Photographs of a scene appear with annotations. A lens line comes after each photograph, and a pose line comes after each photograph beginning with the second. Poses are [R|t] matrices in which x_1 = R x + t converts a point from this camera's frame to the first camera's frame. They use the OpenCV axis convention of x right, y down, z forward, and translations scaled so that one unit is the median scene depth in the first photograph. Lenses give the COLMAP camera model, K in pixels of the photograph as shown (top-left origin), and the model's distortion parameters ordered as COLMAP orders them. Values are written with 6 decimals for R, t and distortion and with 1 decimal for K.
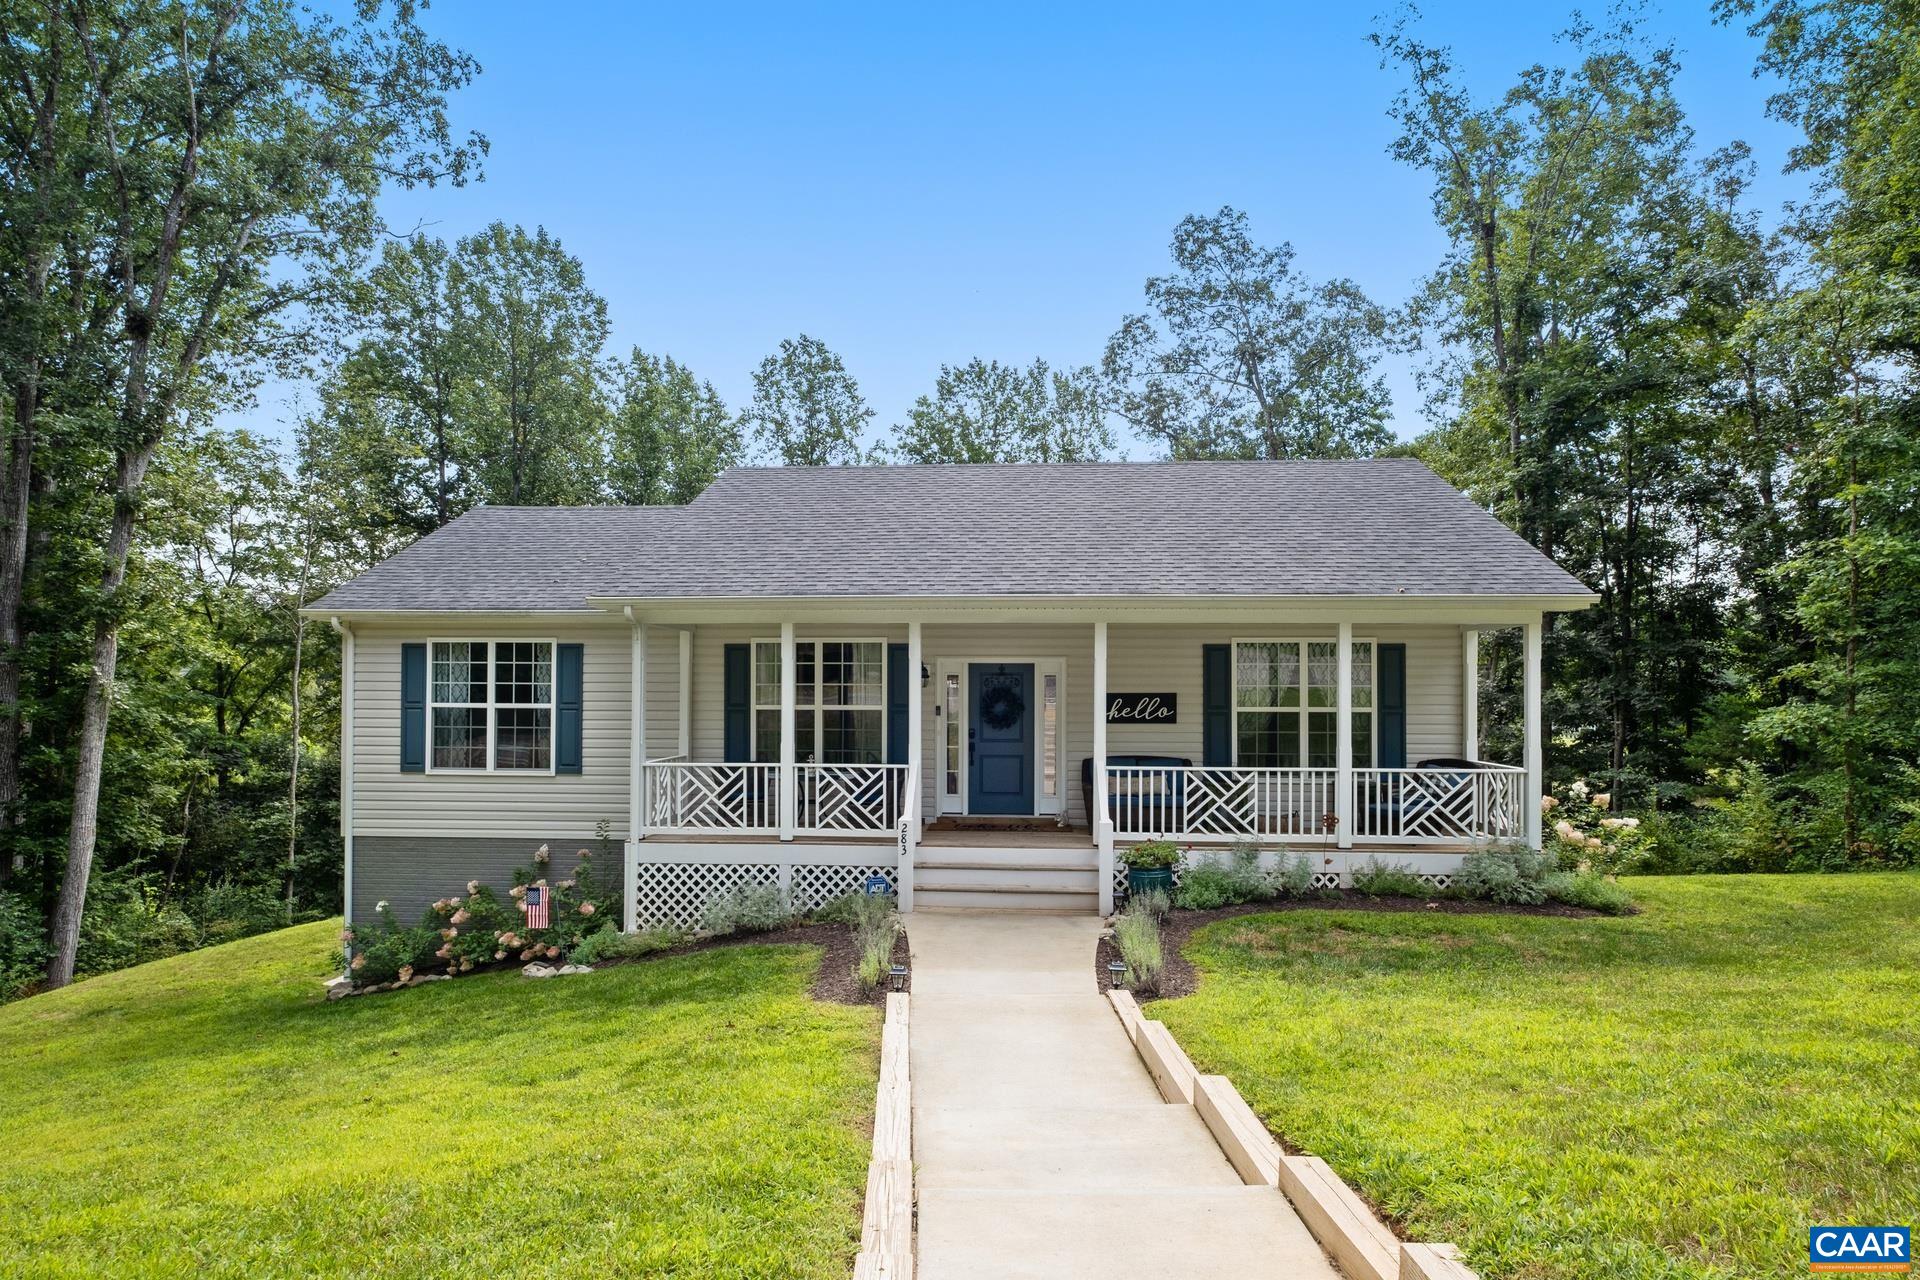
lens RADIAL K [[1040.6, 0, 962.5], [0, 1040.6, 688.1], [0, 0, 1]] dist [-0.008362, -0.000276]
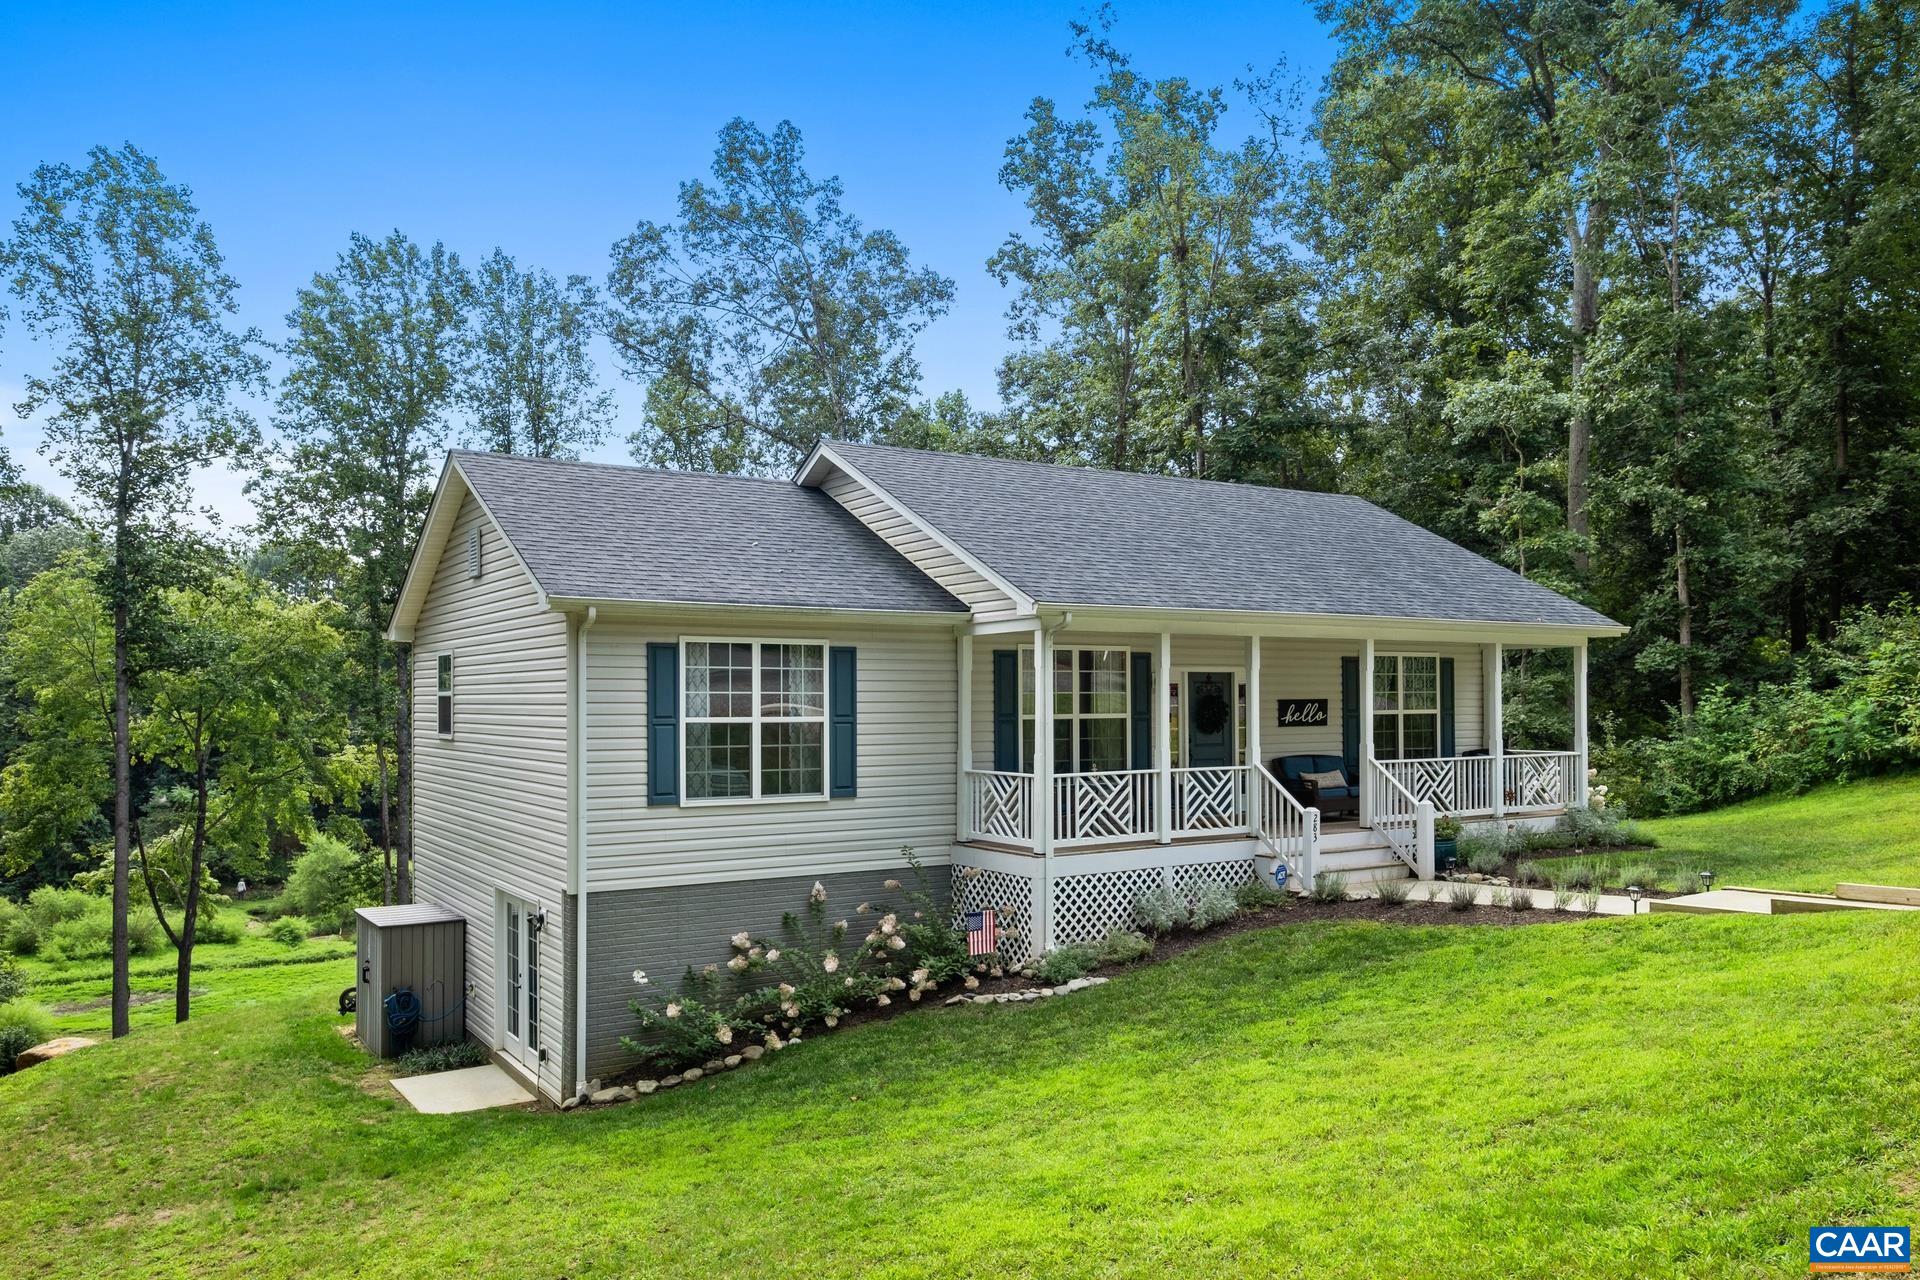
lens RADIAL K [[1420.0, 0, 952.9], [0, 1420.0, 702.9], [0, 0, 1]] dist [0.002463, 0.002270]
pose [[0.798875, -0.008730, 0.601434, -1.035365], [0.005257, 0.999958, 0.007531, -0.004560], [-0.601474, -0.002855, 0.798887, -0.001250]]
